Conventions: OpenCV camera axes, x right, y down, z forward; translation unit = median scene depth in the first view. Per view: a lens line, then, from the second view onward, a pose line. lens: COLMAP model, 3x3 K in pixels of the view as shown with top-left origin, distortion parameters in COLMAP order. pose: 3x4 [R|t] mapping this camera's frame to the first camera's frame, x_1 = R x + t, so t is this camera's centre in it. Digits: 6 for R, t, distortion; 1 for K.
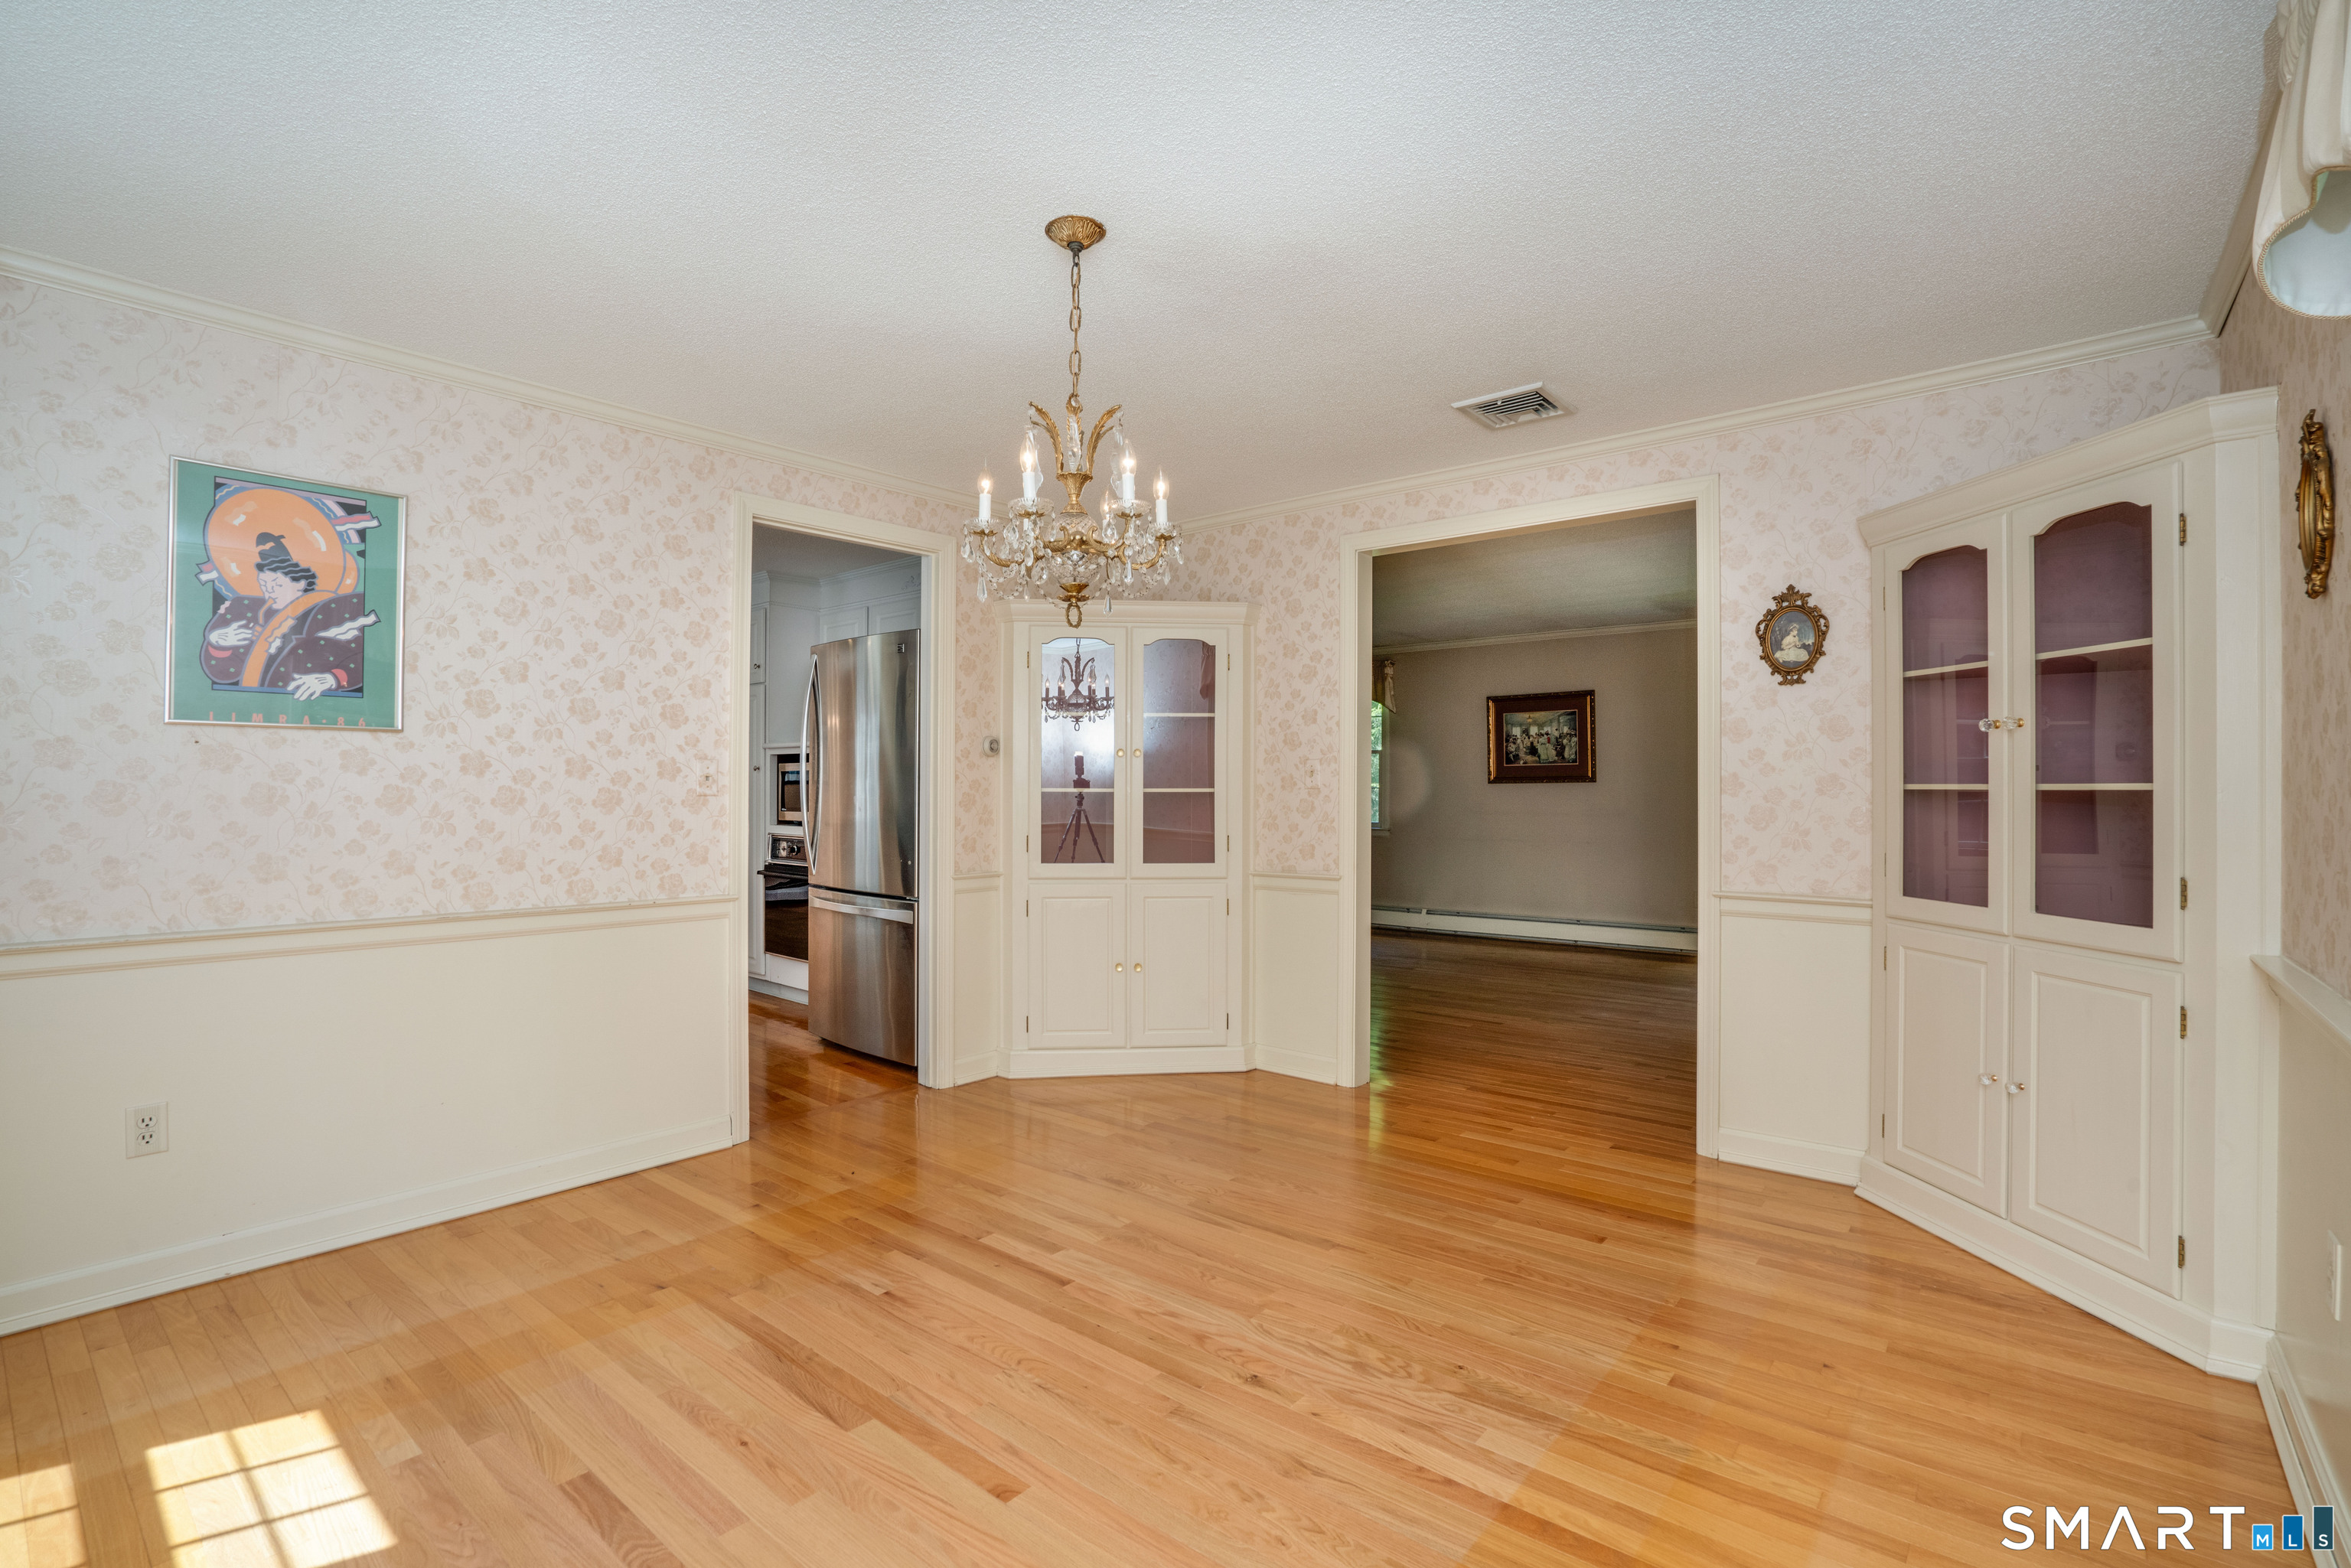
lens RADIAL K [[1079.5, 0, 1175.5], [0, 1079.5, 784.0], [0, 0, 1]] dist [-0.000215, -0.000016]
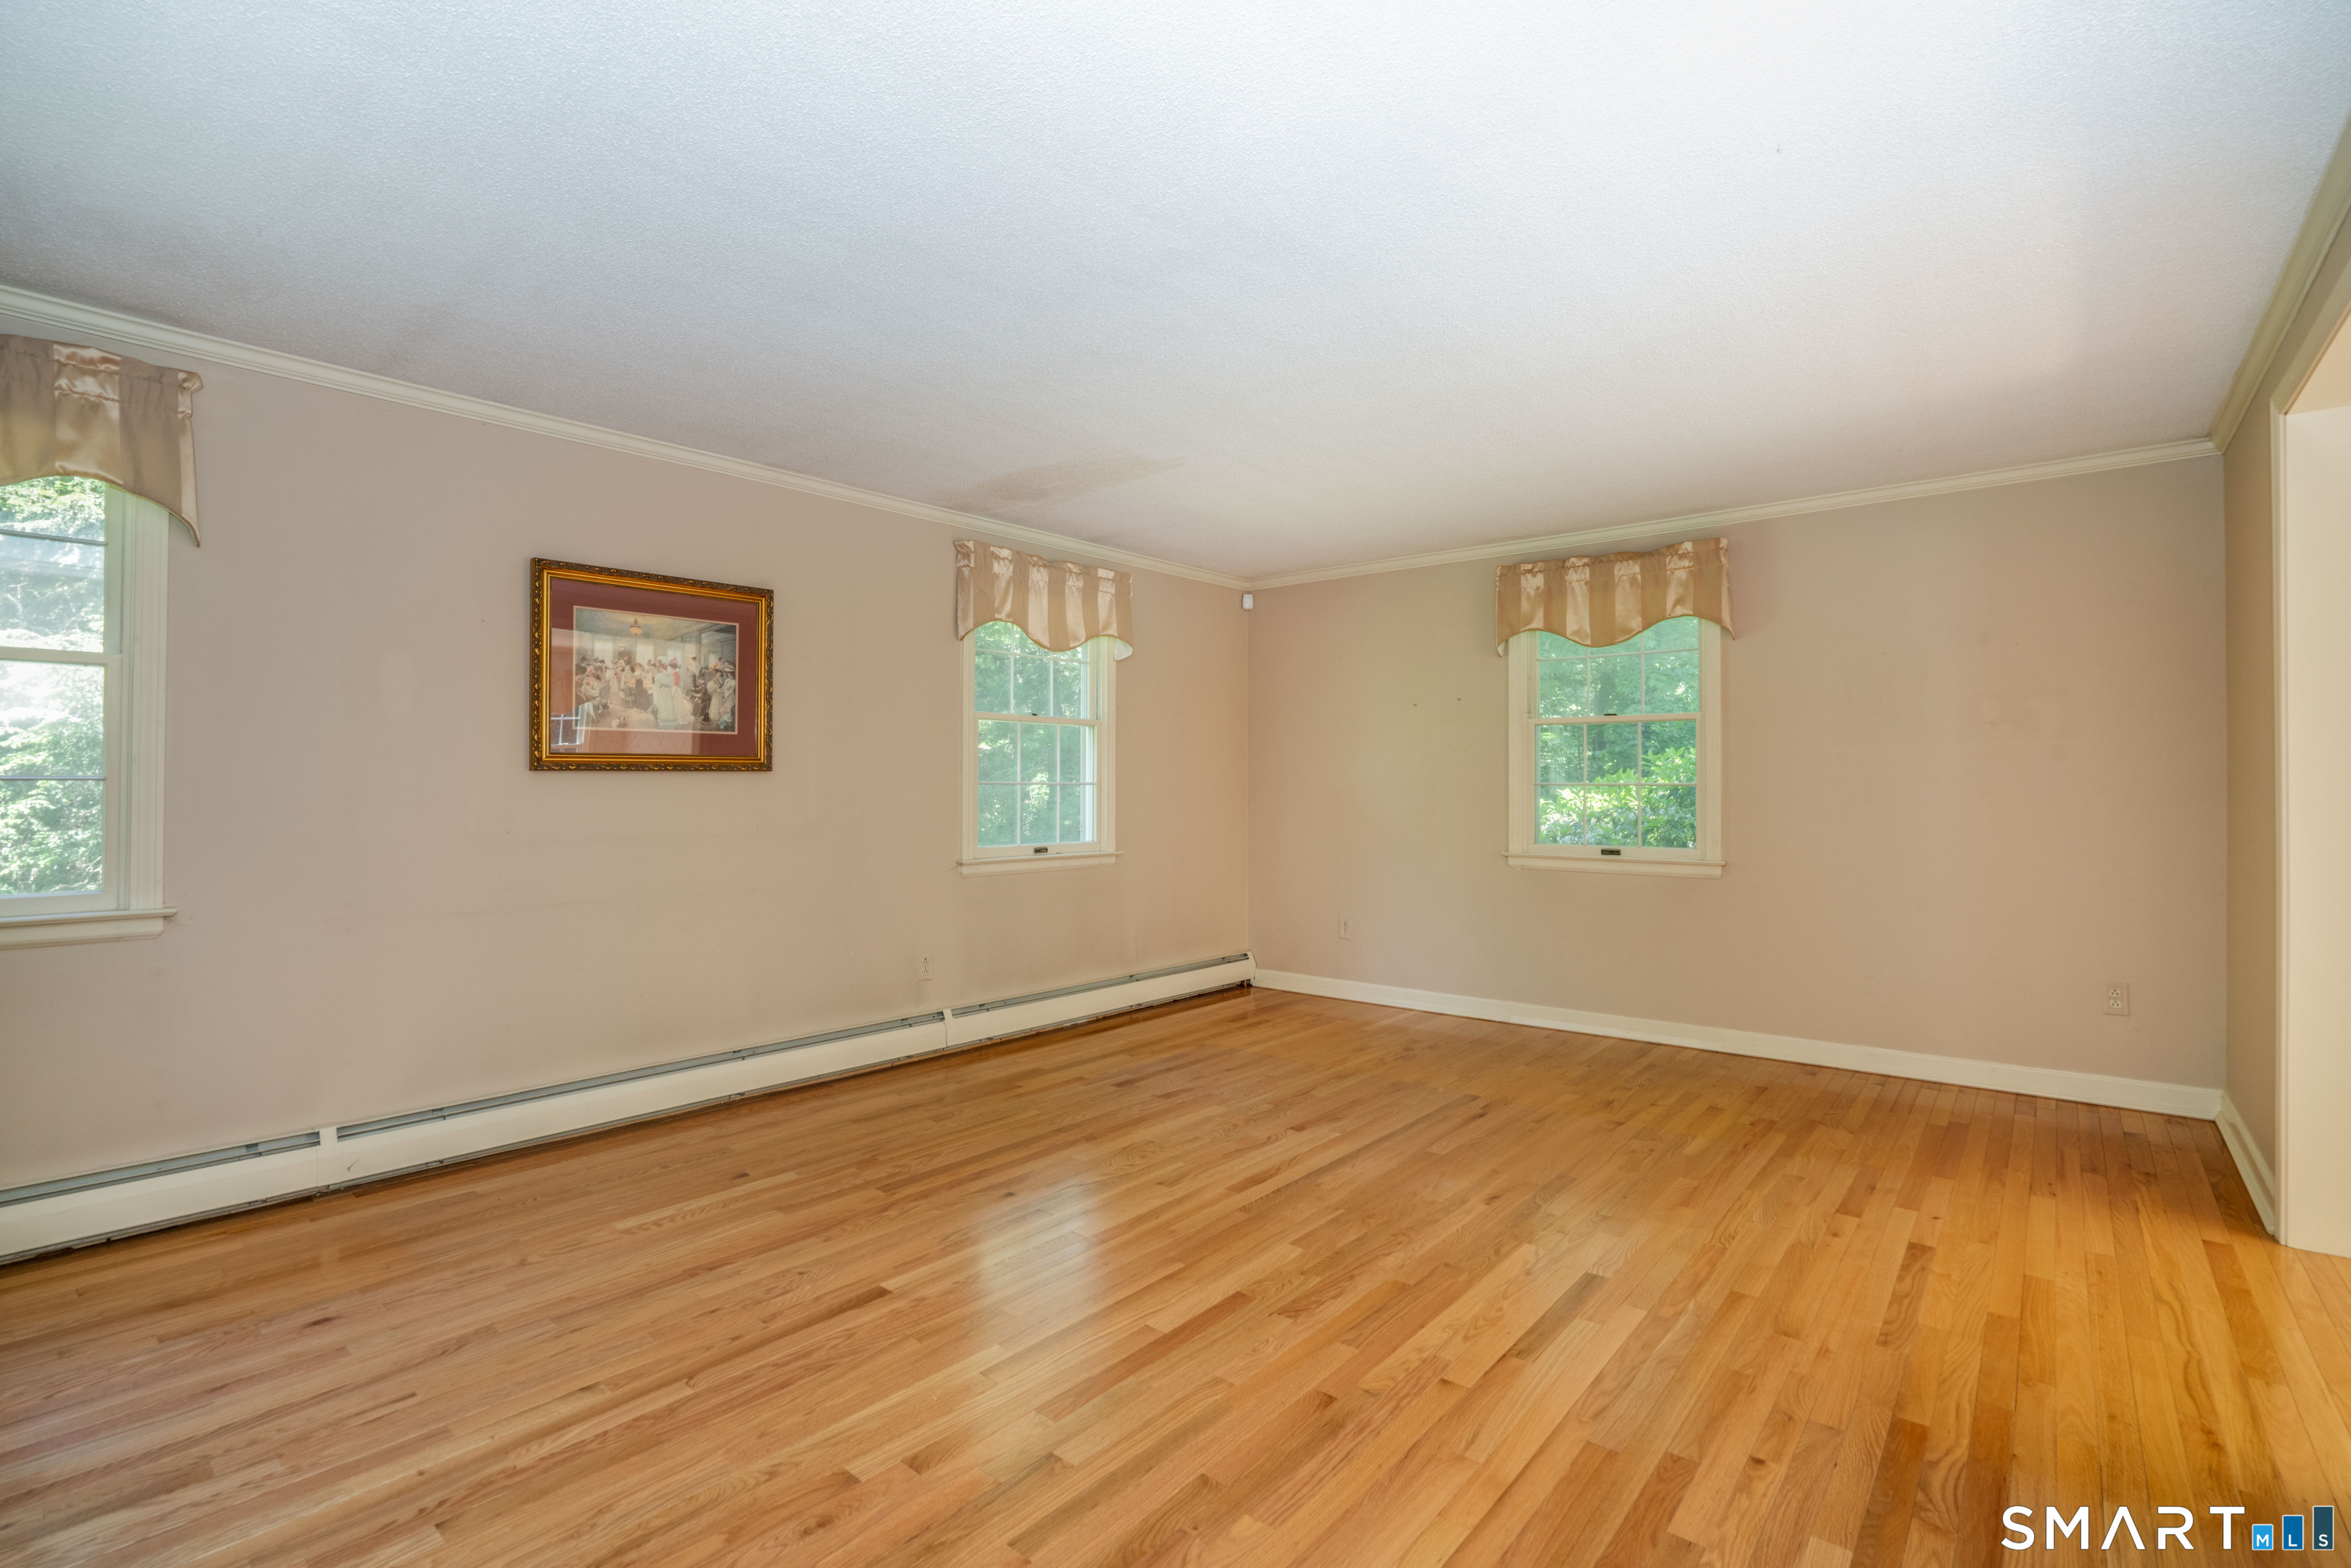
lens RADIAL K [[1079.5, 0, 1175.5], [0, 1079.5, 784.0], [0, 0, 1]] dist [-0.000215, -0.000016]
pose [[-0.007829, 0.010879, 0.999910, -0.123857], [-0.011268, 0.999876, -0.010966, 0.007753], [-0.999906, -0.011353, -0.007706, 0.782034]]
